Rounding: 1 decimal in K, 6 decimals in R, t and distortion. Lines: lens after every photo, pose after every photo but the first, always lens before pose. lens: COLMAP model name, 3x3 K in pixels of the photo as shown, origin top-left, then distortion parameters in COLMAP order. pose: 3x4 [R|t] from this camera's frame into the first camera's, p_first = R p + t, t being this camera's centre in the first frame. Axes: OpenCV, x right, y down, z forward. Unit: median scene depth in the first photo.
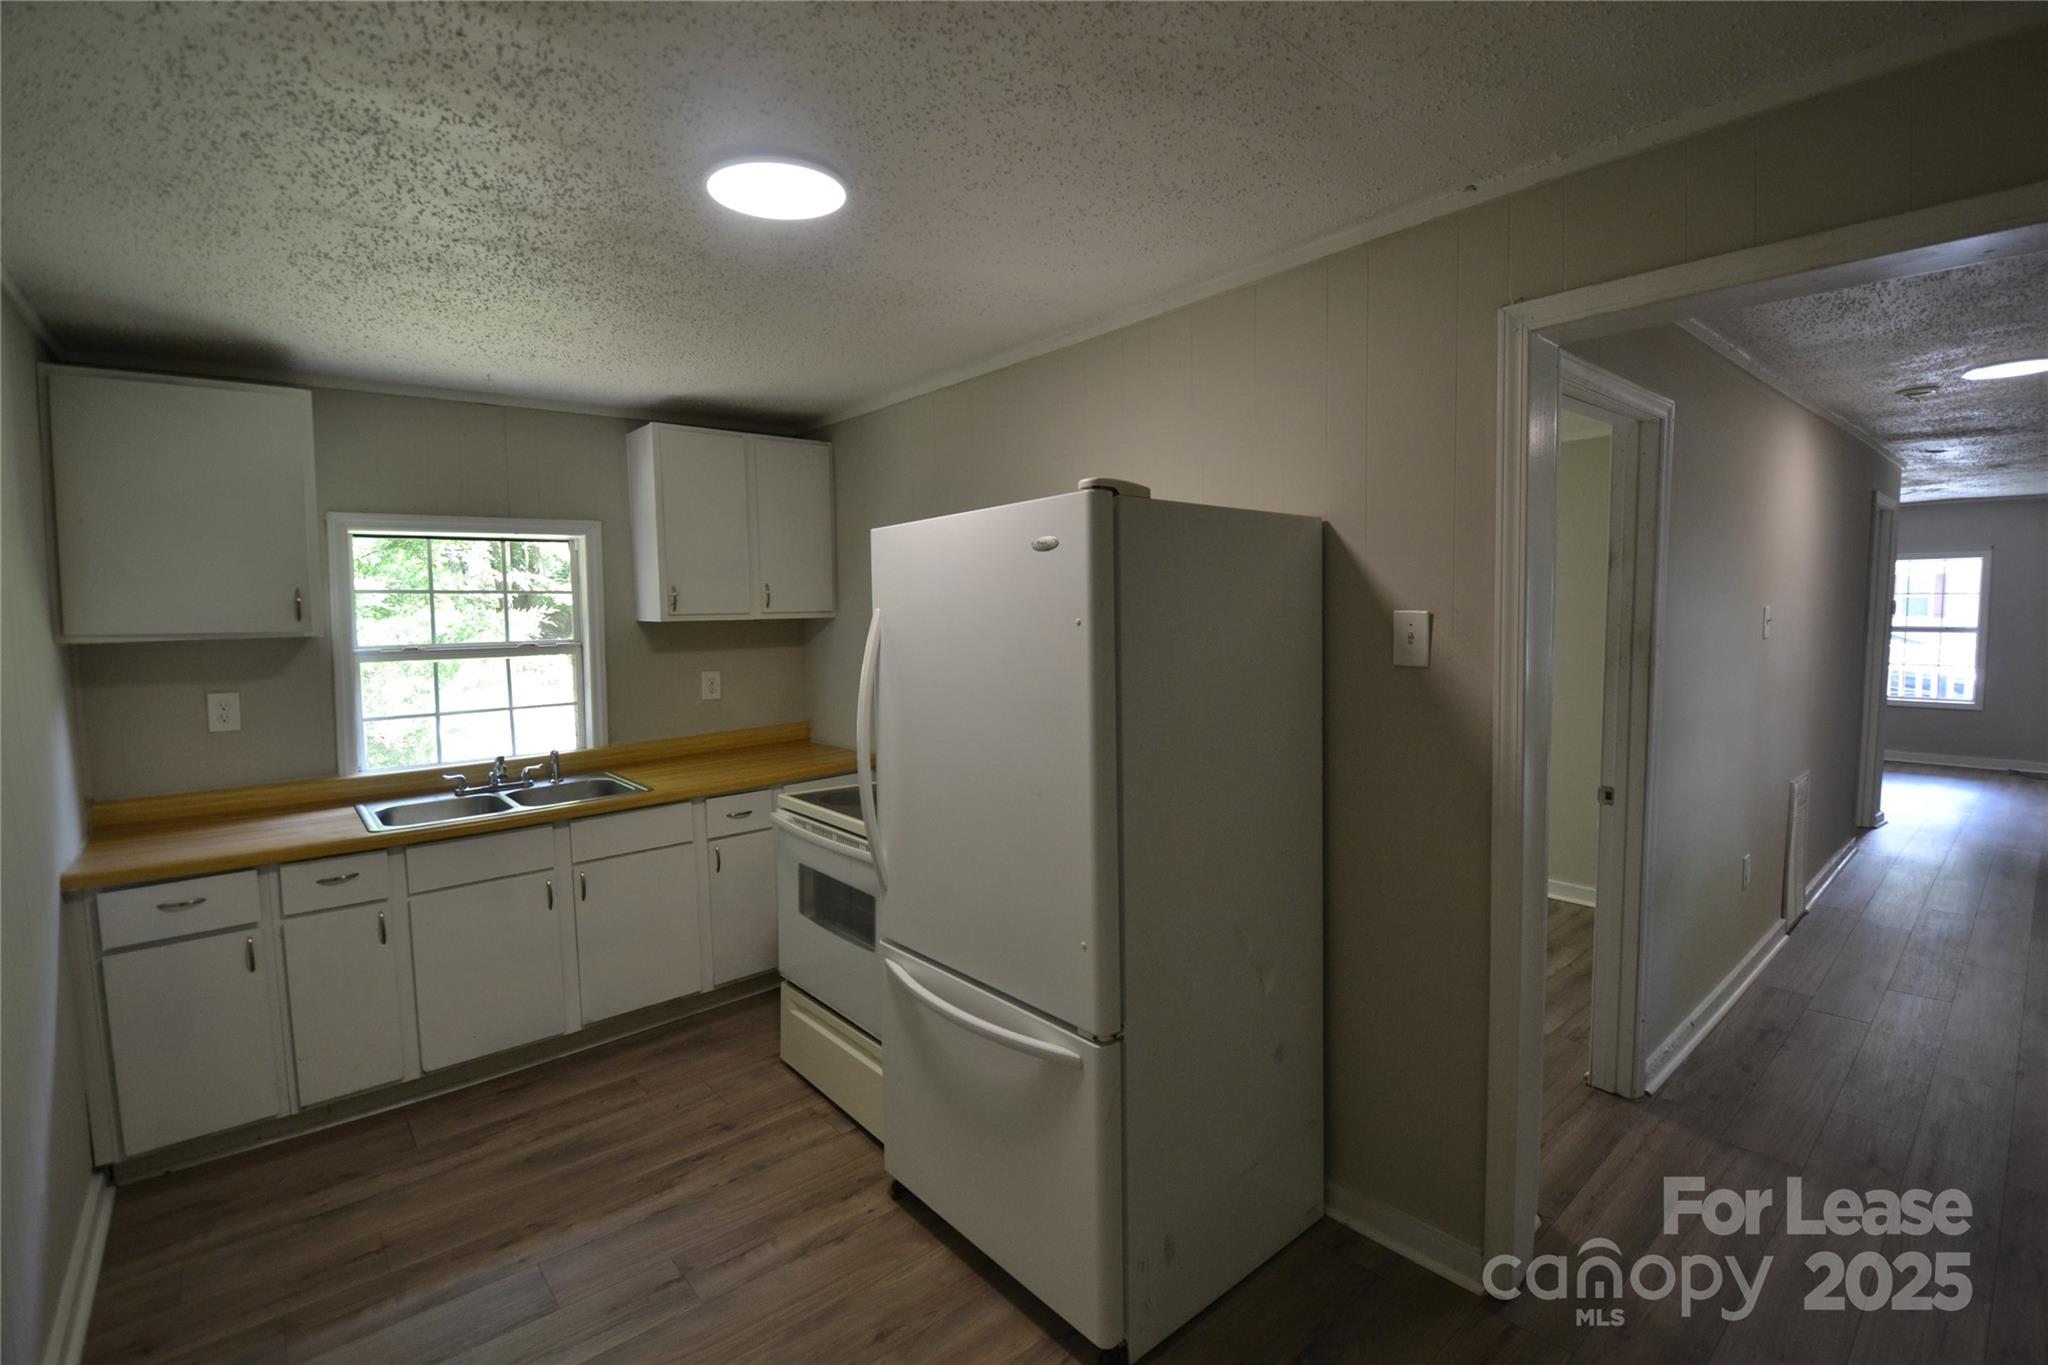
lens RADIAL K [[909.3, 0, 1024.0], [0, 909.3, 682.5], [0, 0, 1]] dist [0.001379, -0.000122]
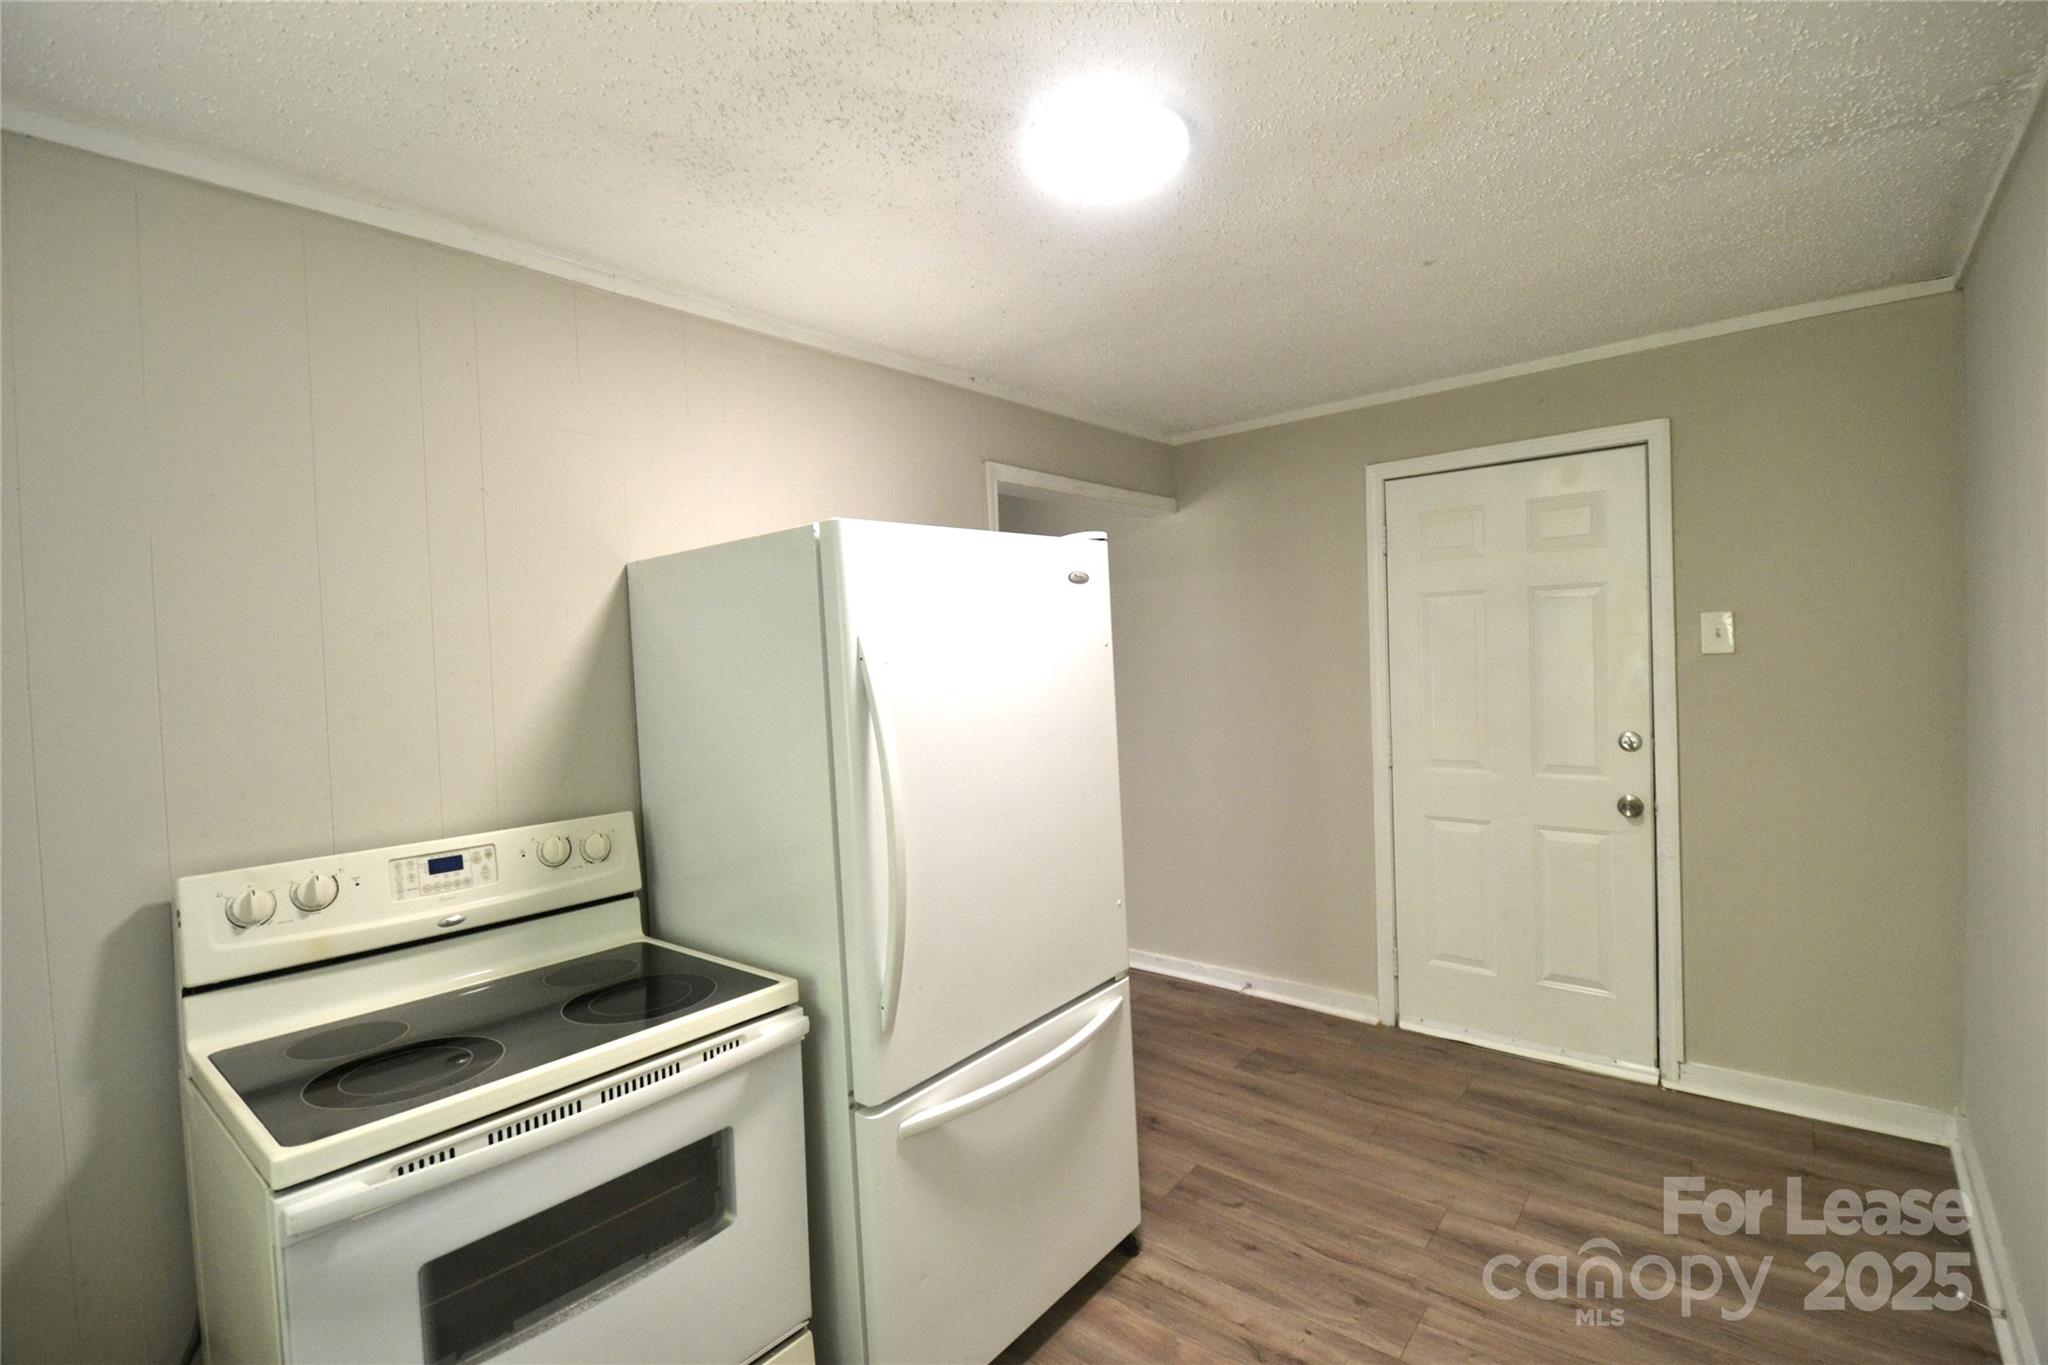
lens RADIAL K [[927.8, 0, 1024.0], [0, 927.8, 682.5], [0, 0, 1]] dist [-0.000861, -0.000065]
pose [[-0.167880, -0.007468, 0.985779, -0.736266], [0.120686, 0.992294, 0.028070, -0.038224], [-0.978392, 0.123682, -0.165685, 0.827273]]
